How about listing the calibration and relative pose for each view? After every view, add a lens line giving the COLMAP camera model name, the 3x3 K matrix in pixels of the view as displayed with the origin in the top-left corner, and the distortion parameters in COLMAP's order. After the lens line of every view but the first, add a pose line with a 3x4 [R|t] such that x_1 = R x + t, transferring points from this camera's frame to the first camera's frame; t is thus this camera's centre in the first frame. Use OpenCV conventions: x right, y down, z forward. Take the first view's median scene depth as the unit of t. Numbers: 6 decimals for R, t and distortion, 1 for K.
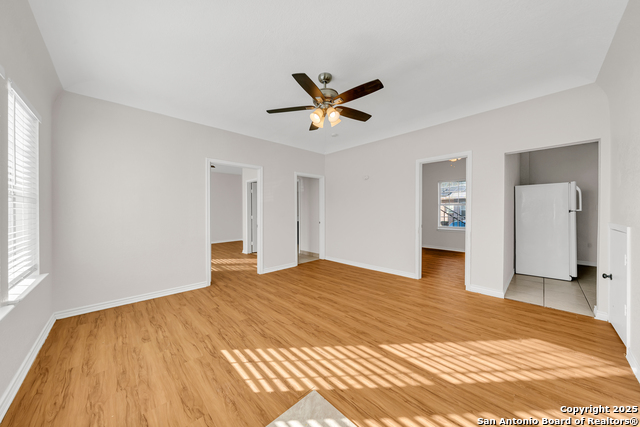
lens RADIAL K [[228.1, 0, 319.1], [0, 228.1, 213.0], [0, 0, 1]] dist [-0.000667, 0.000000]
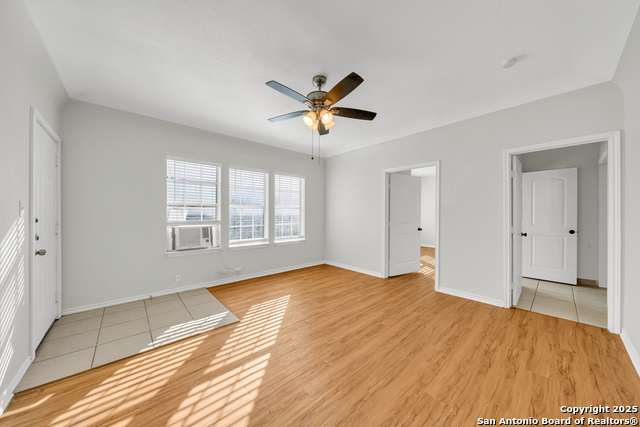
lens RADIAL K [[228.1, 0, 319.1], [0, 228.1, 213.0], [0, 0, 1]] dist [-0.000667, 0.000000]
pose [[-0.081625, -0.002594, -0.996660, 0.984386], [-0.006968, 0.999974, -0.002032, -0.018275], [0.996639, 0.006779, -0.081640, 1.035830]]
